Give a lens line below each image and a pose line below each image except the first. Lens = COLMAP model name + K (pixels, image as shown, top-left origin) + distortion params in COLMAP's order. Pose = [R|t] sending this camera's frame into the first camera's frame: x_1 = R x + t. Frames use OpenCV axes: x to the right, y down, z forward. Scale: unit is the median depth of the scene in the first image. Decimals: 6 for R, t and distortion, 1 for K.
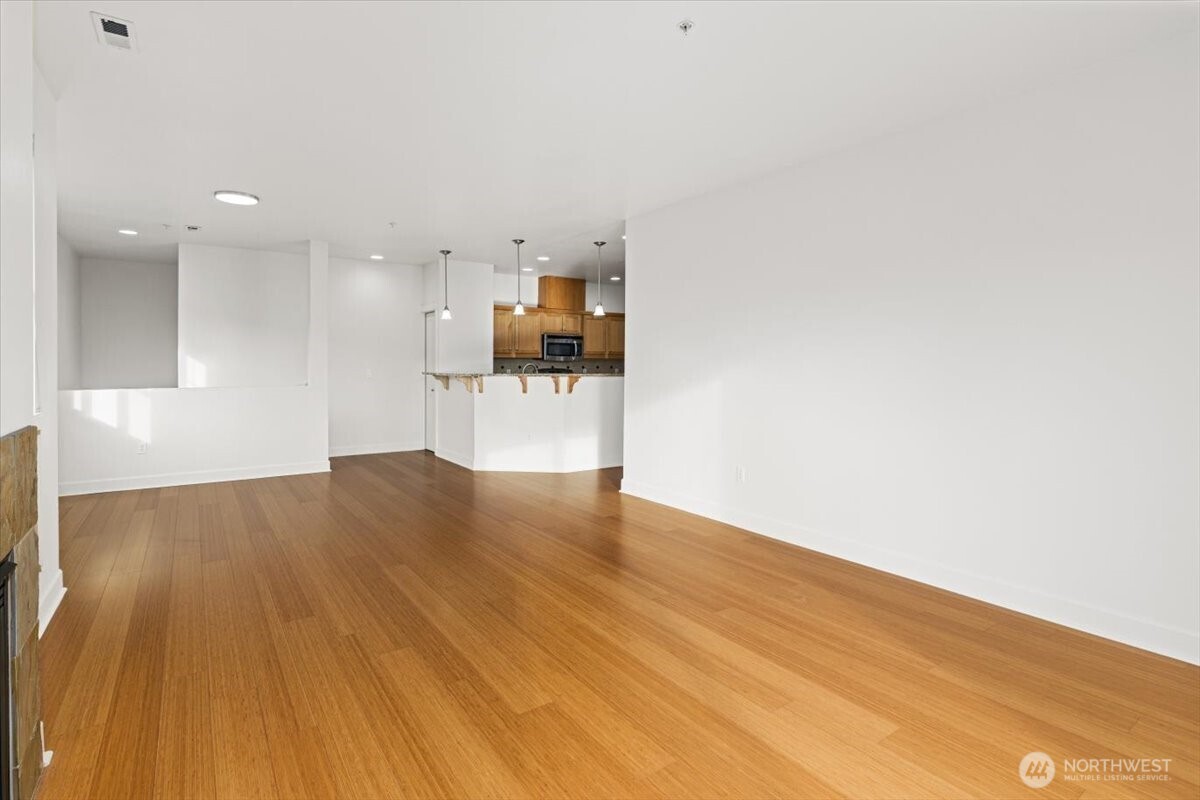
lens RADIAL K [[568.4, 0, 601.3], [0, 568.4, 391.2], [0, 0, 1]] dist [-0.009874, 0.001771]
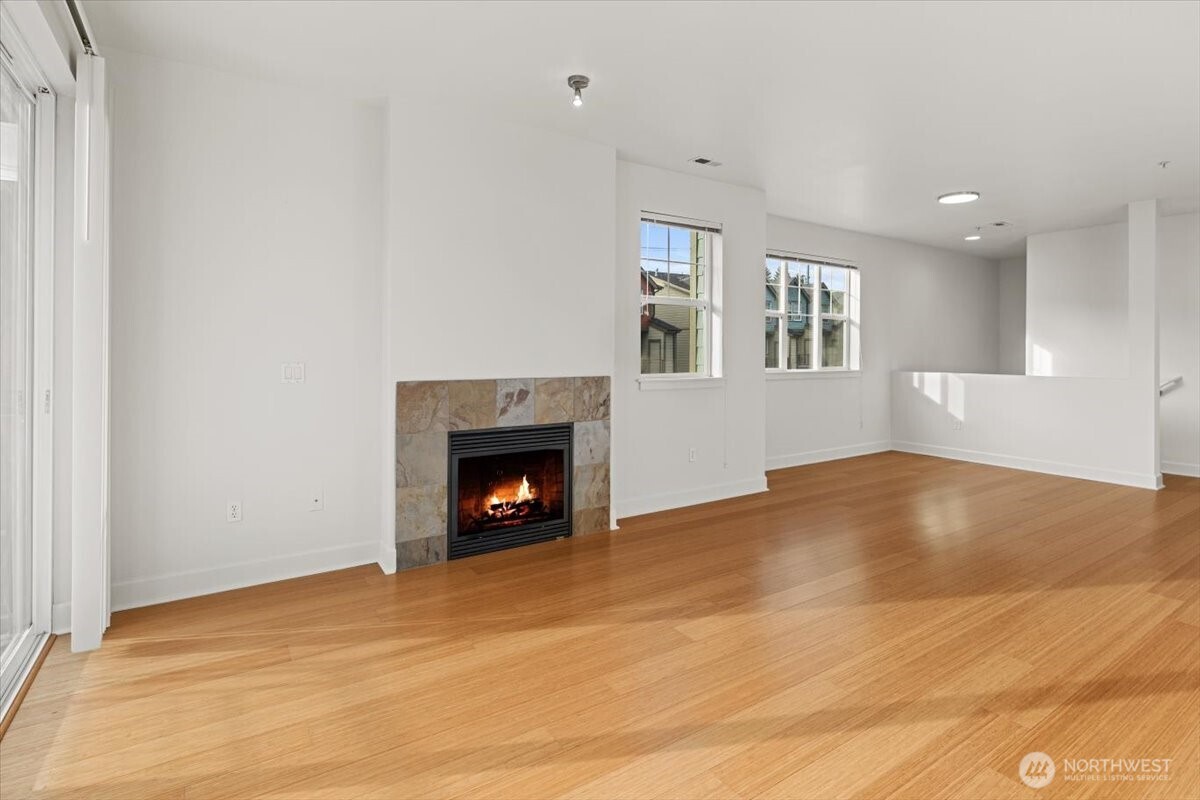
lens RADIAL K [[605.6, 0, 610.9], [0, 605.6, 347.5], [0, 0, 1]] dist [-0.005850, 0.001737]
pose [[-0.010025, -0.008169, -0.999916, 0.267959], [-0.055072, 0.998453, -0.007605, -0.005193], [0.998432, 0.054991, -0.010460, 0.191231]]
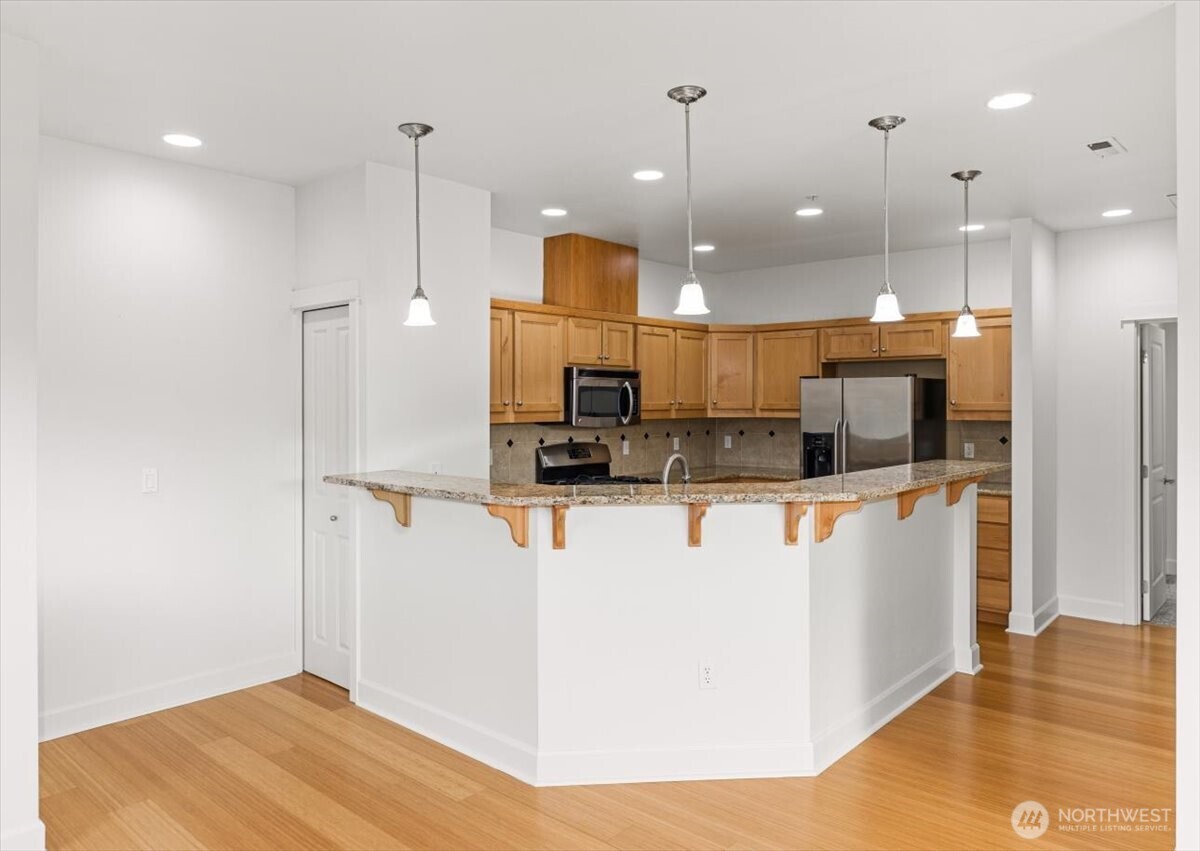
lens RADIAL K [[801.4, 0, 599.4], [0, 801.4, 405.4], [0, 0, 1]] dist [-0.005489, -0.001182]
pose [[0.972382, -0.008200, 0.233251, -0.223546], [0.018817, 0.998884, -0.043329, -0.044760], [-0.232636, 0.046522, 0.971451, 0.408467]]
